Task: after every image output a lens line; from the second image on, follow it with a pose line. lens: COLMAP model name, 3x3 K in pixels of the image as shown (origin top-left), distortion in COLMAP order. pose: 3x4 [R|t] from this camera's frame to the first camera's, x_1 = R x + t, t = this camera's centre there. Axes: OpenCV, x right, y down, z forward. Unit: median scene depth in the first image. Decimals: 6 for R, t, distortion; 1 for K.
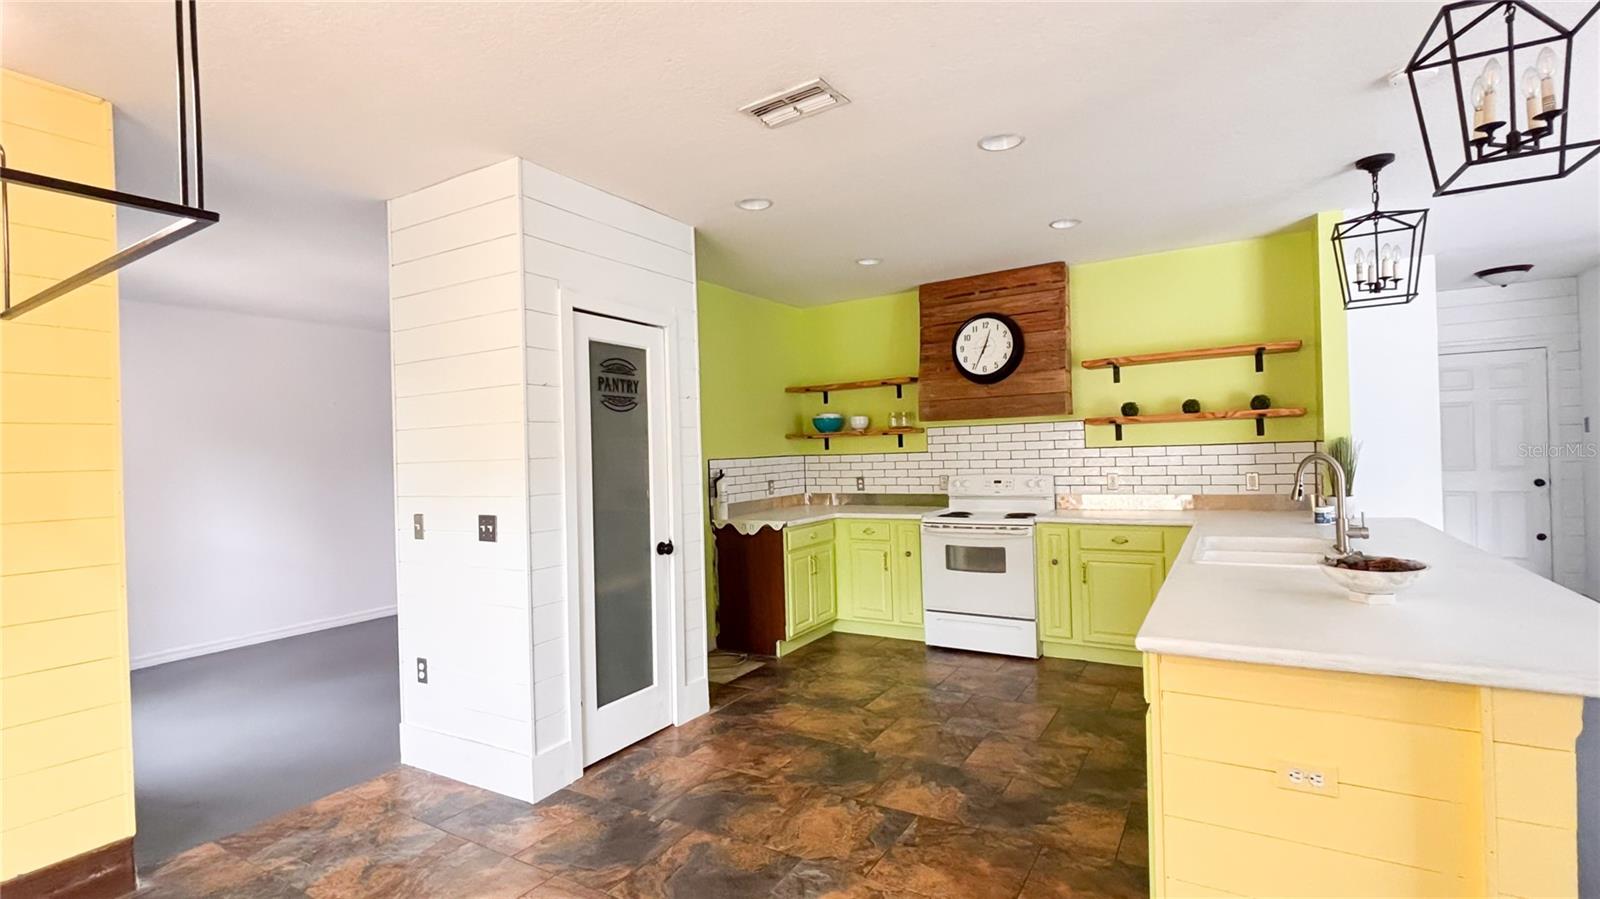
lens RADIAL K [[703.2, 0, 805.2], [0, 703.2, 449.1], [0, 0, 1]] dist [-0.005492, -0.001560]
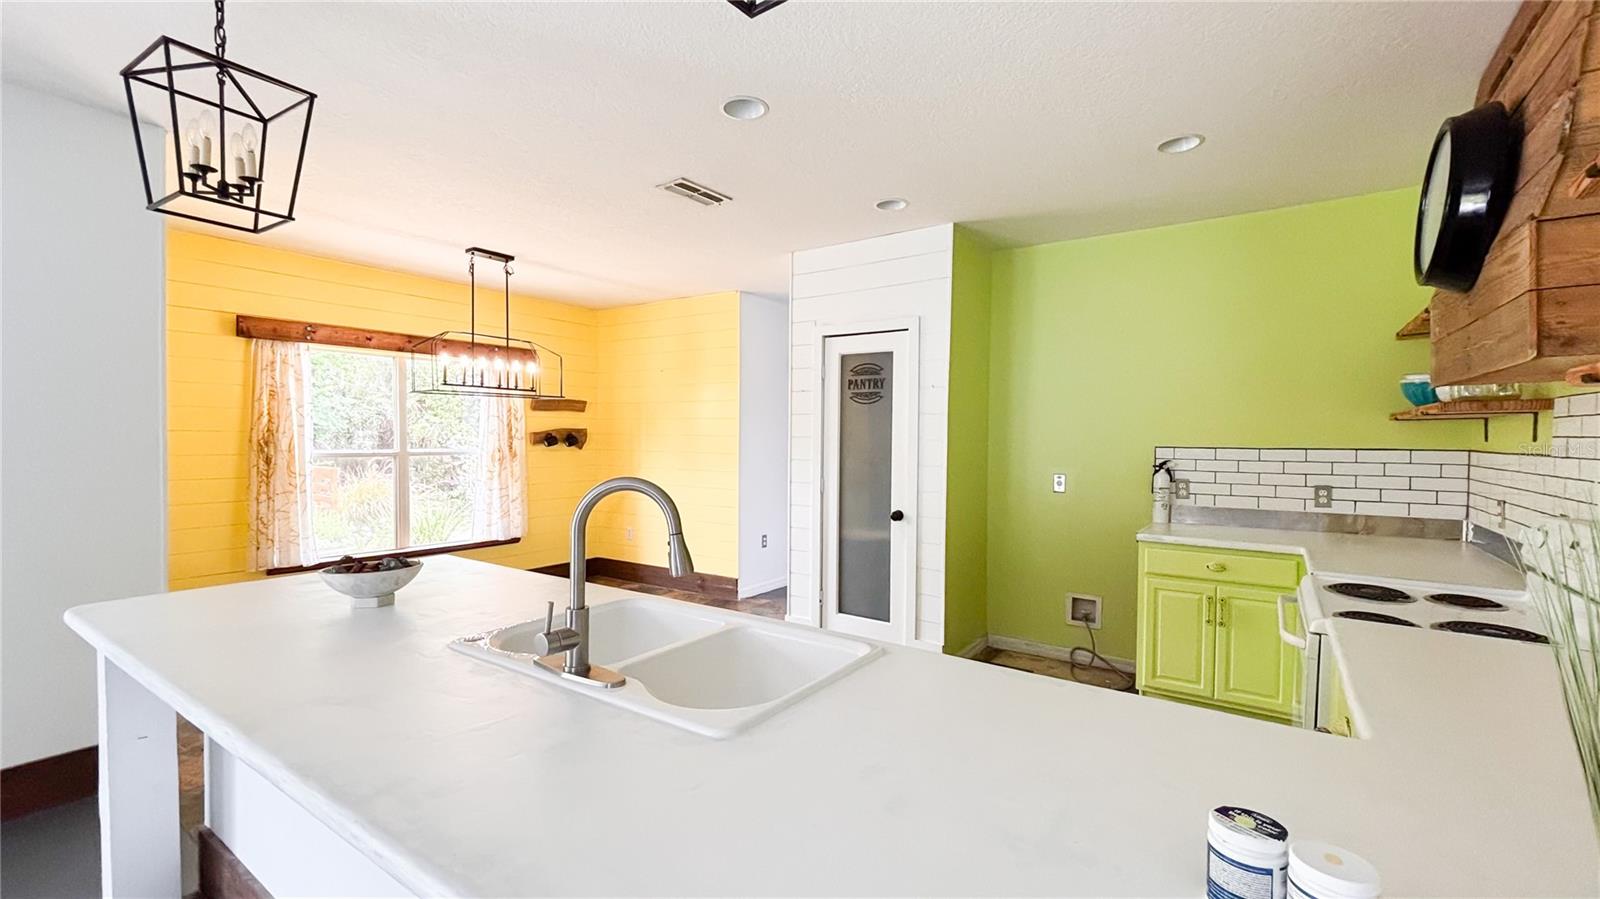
lens RADIAL K [[682.4, 0, 798.4], [0, 682.4, 448.7], [0, 0, 1]] dist [-0.004331, -0.000511]
pose [[-0.066752, 0.050357, -0.996498, 0.722899], [-0.000645, 0.998723, 0.050513, -0.024332], [0.997769, 0.004014, -0.066635, 0.680978]]
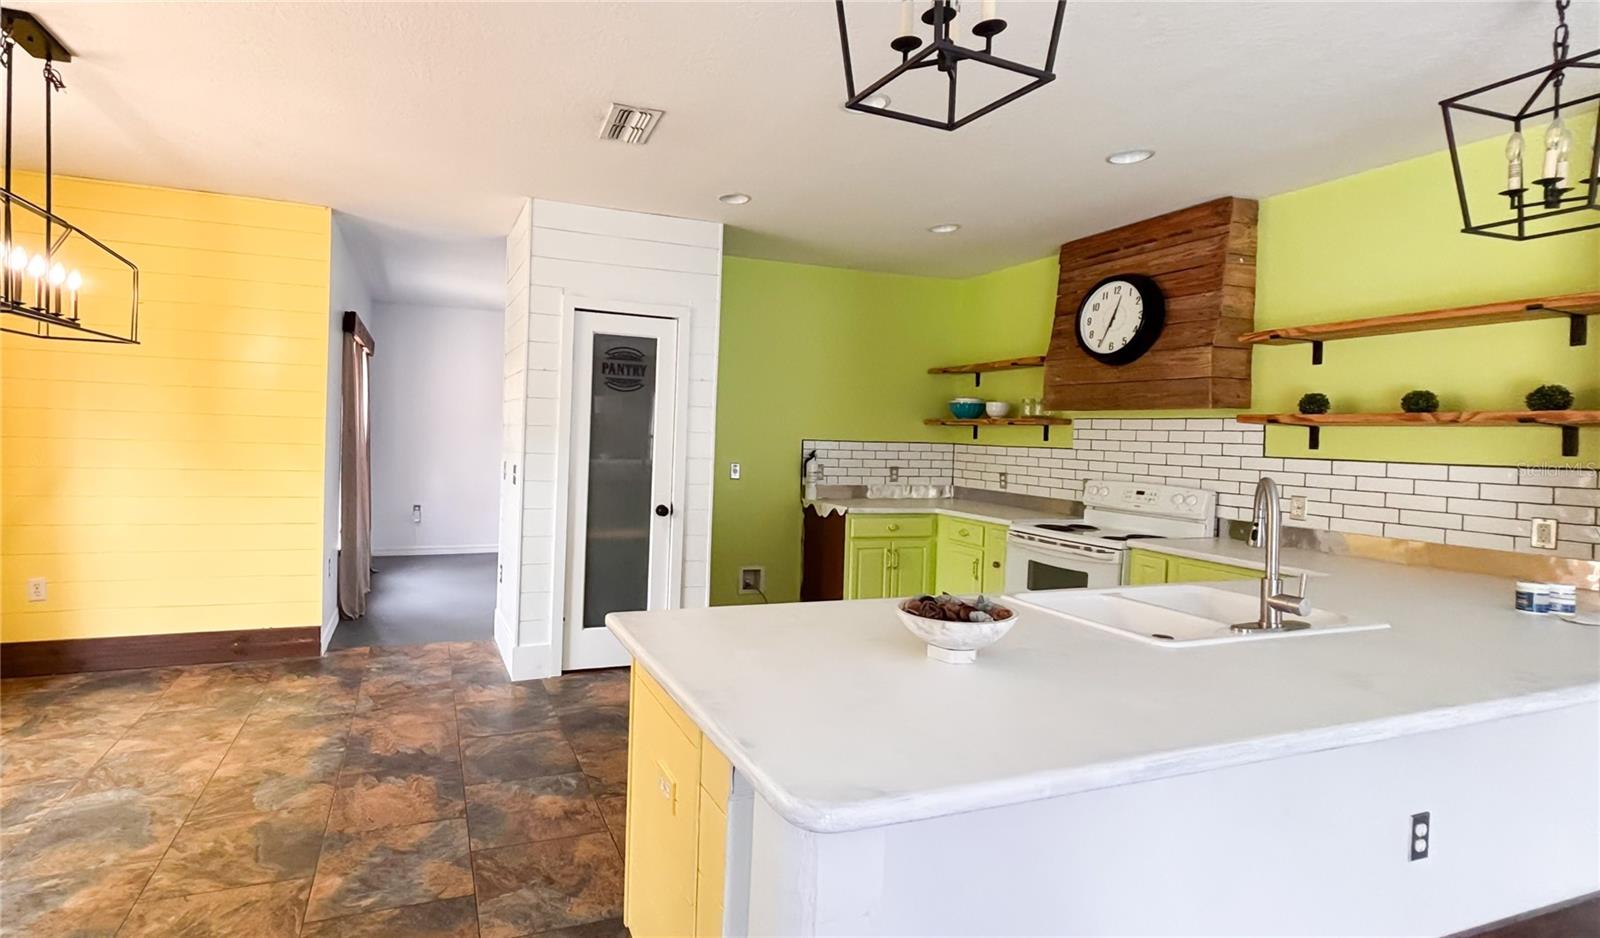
lens RADIAL K [[736.0, 0, 702.0], [0, 736.0, 440.2], [0, 0, 1]] dist [0.003260, -0.003217]
pose [[0.774306, 0.063024, -0.629665, 0.450643], [-0.052802, 0.997993, 0.034959, -0.015156], [0.630604, 0.006179, 0.776080, 0.078452]]
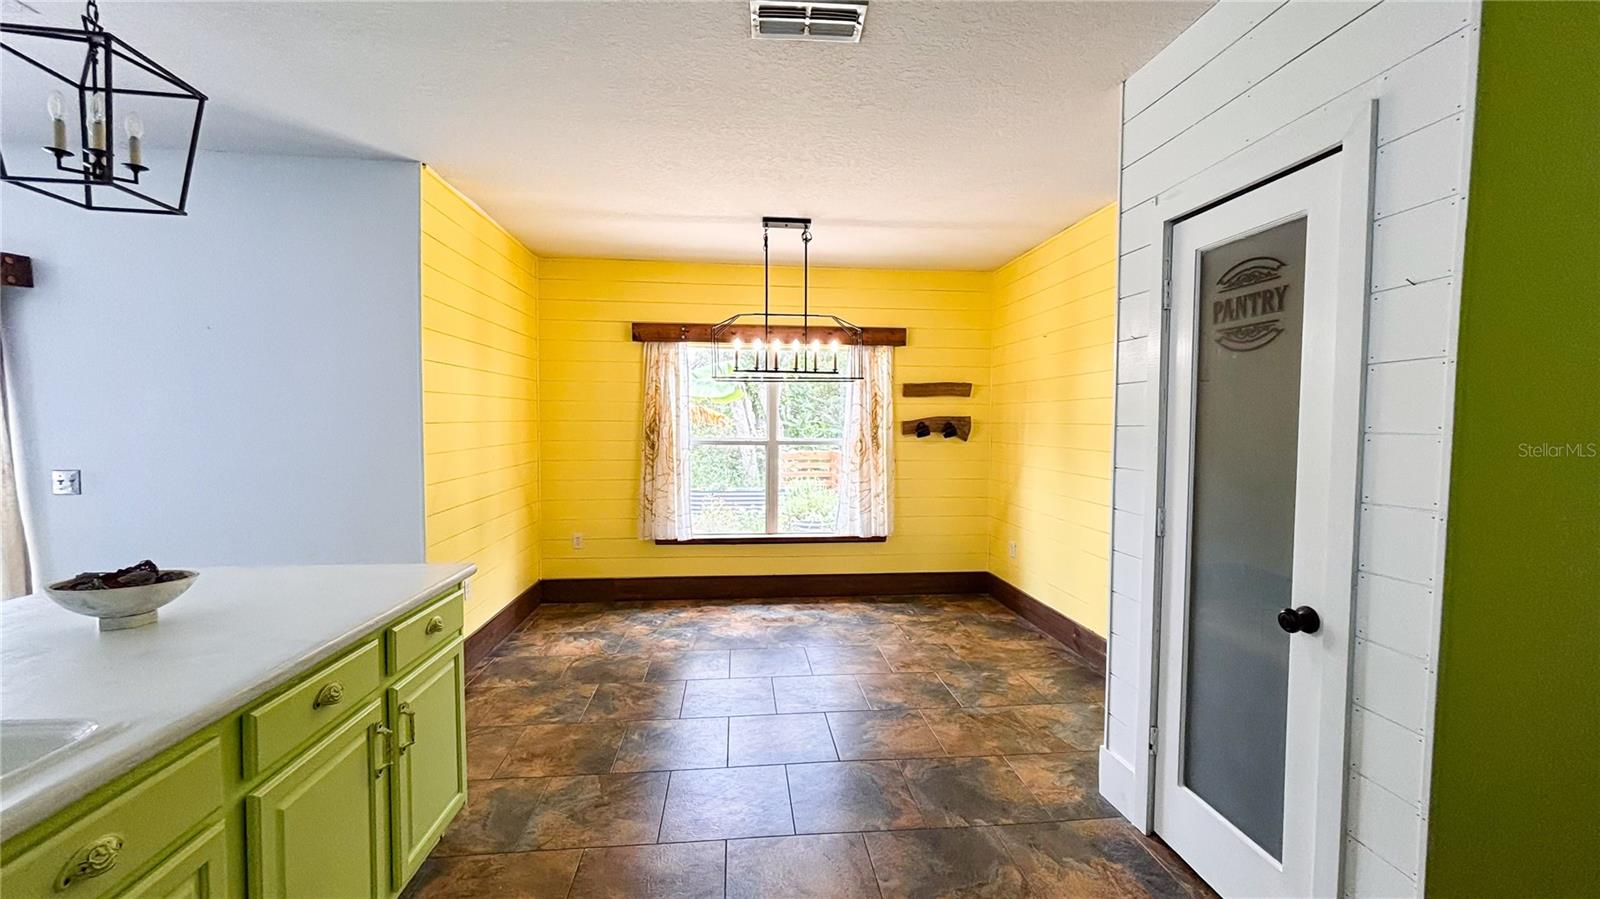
lens RADIAL K [[641.8, 0, 795.8], [0, 641.8, 447.5], [0, 0, 1]] dist [-0.001505, -0.000983]
pose [[-0.800875, 0.051614, -0.596603, 0.254731], [0.024049, 0.998247, 0.054078, -0.007878], [0.598348, 0.028962, -0.800712, 0.855475]]
